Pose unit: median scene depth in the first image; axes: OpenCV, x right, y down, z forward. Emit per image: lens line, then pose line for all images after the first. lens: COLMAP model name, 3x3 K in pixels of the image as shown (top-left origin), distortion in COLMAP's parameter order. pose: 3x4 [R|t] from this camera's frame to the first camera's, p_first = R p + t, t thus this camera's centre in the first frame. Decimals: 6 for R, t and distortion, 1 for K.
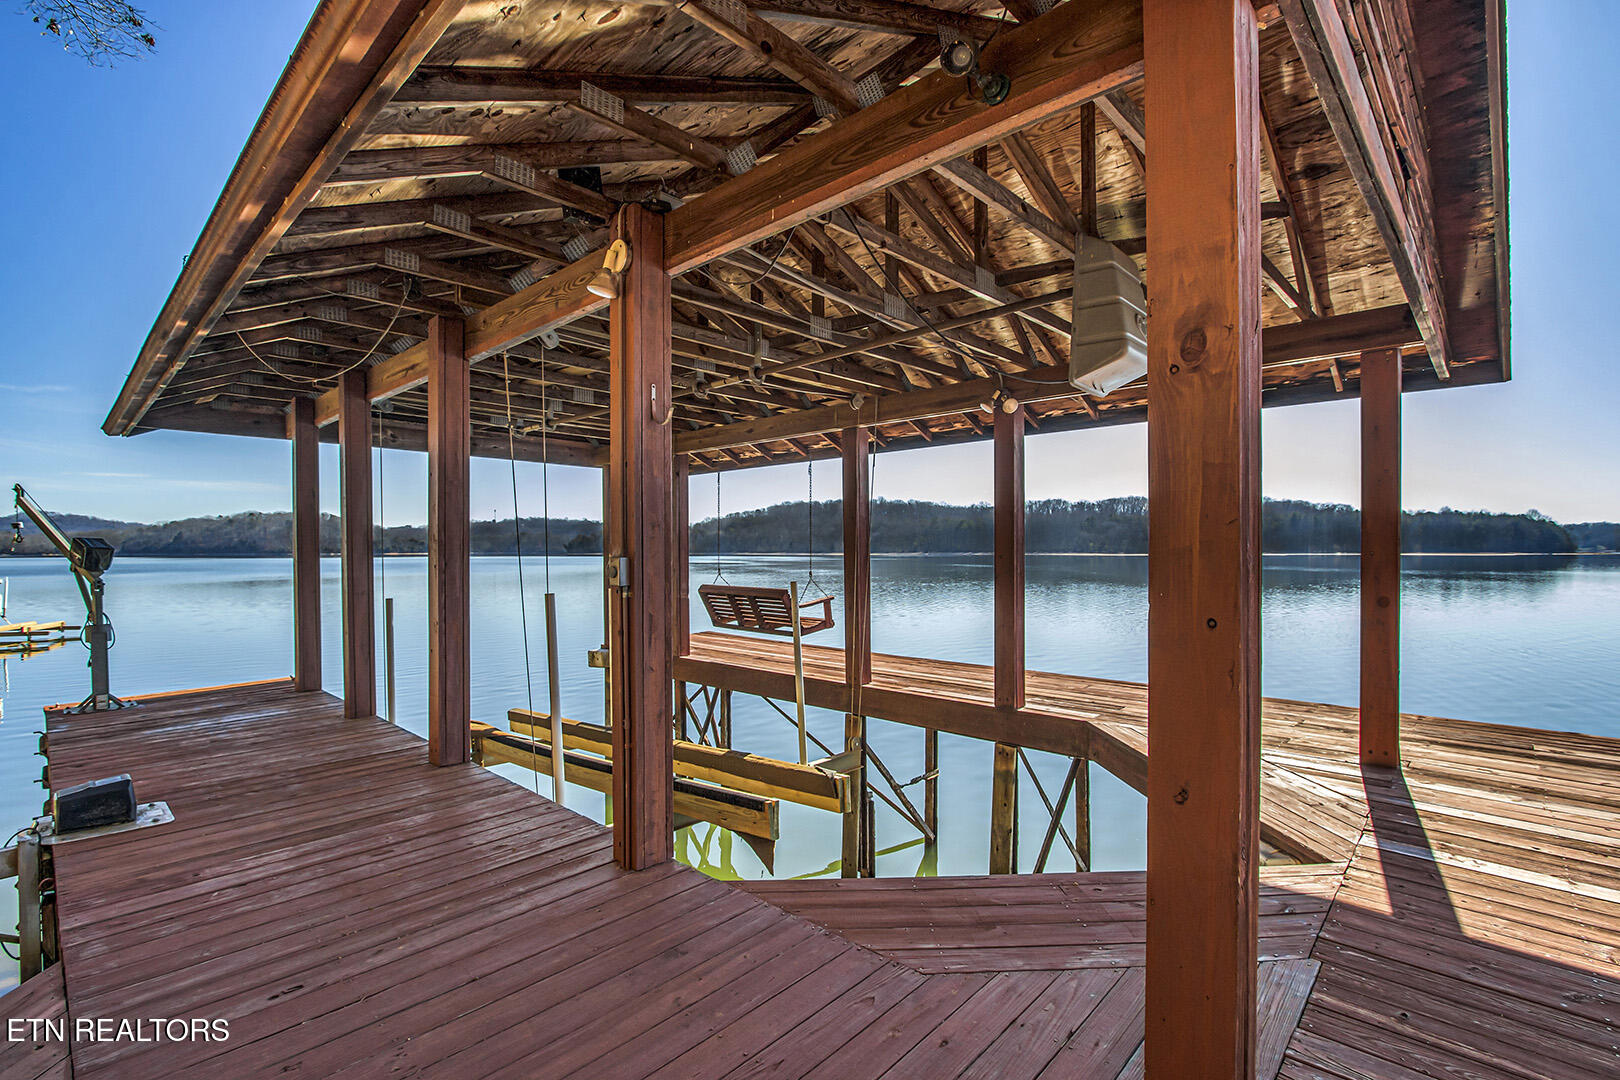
lens RADIAL K [[753.1, 0, 811.1], [0, 753.1, 556.5], [0, 0, 1]] dist [-0.016915, 0.000178]
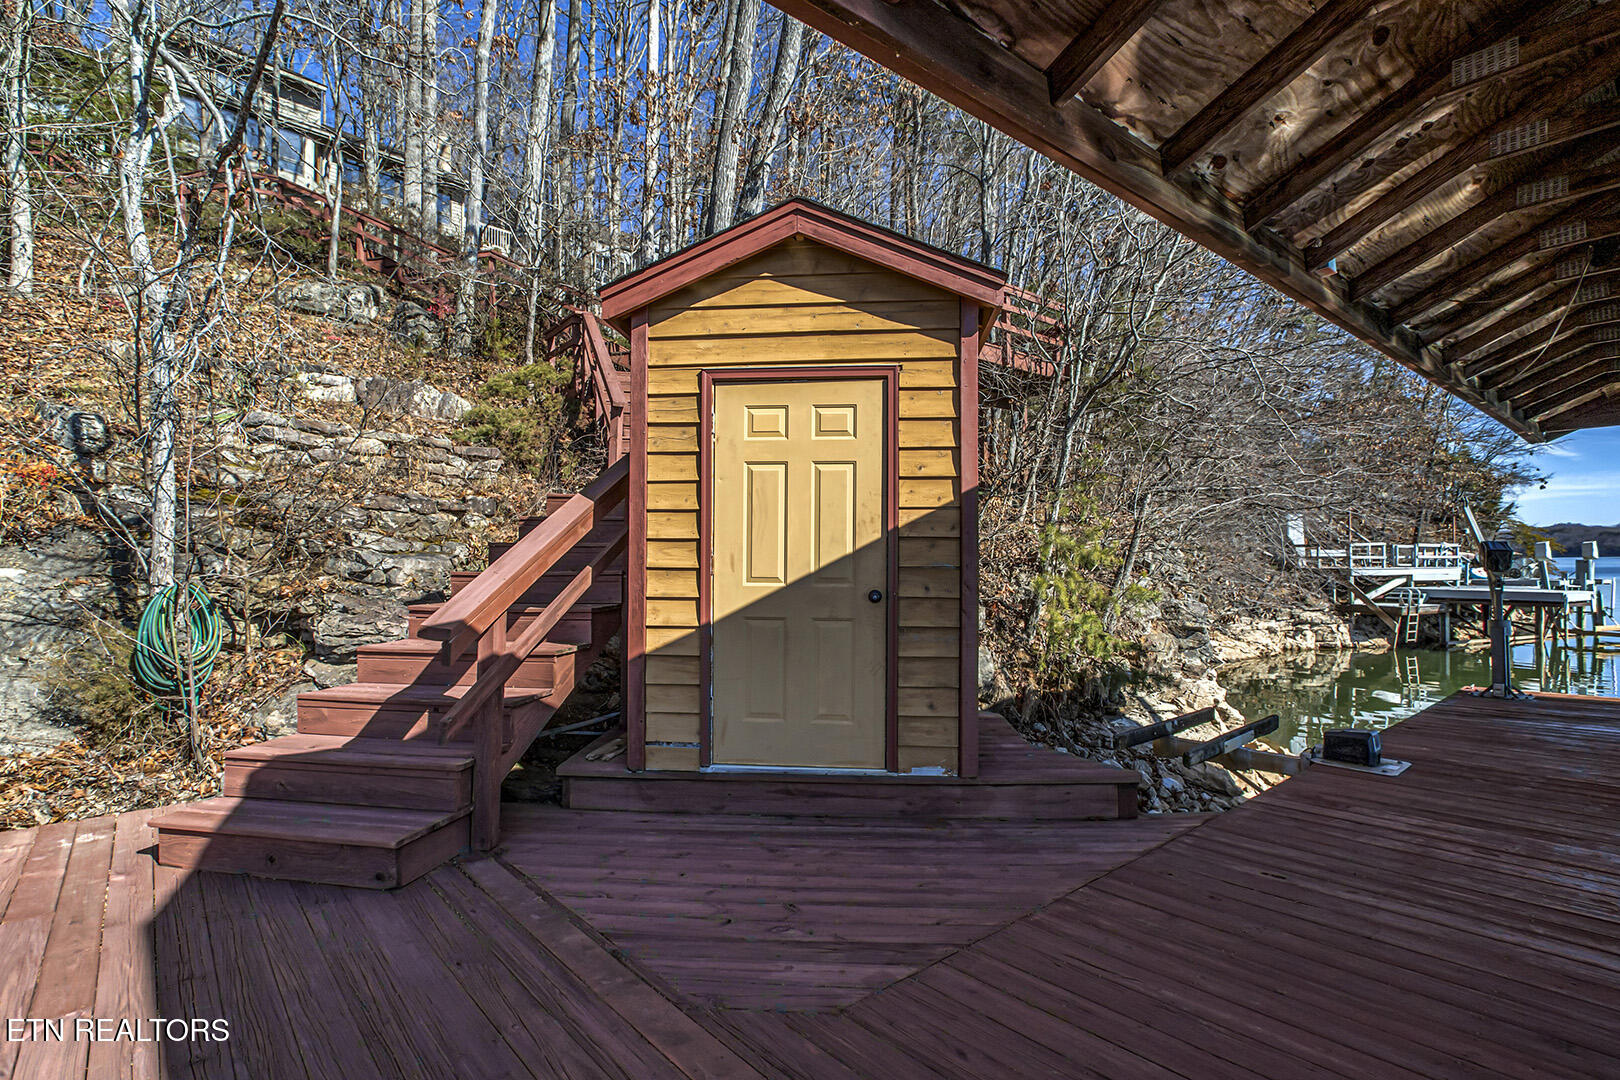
lens RADIAL K [[753.1, 0, 811.1], [0, 753.1, 556.5], [0, 0, 1]] dist [-0.016915, 0.000178]
pose [[-0.087031, 0.003865, -0.996198, 0.504395], [-0.005151, 0.999977, 0.004330, -0.000929], [0.996192, 0.005509, -0.087009, 0.185723]]
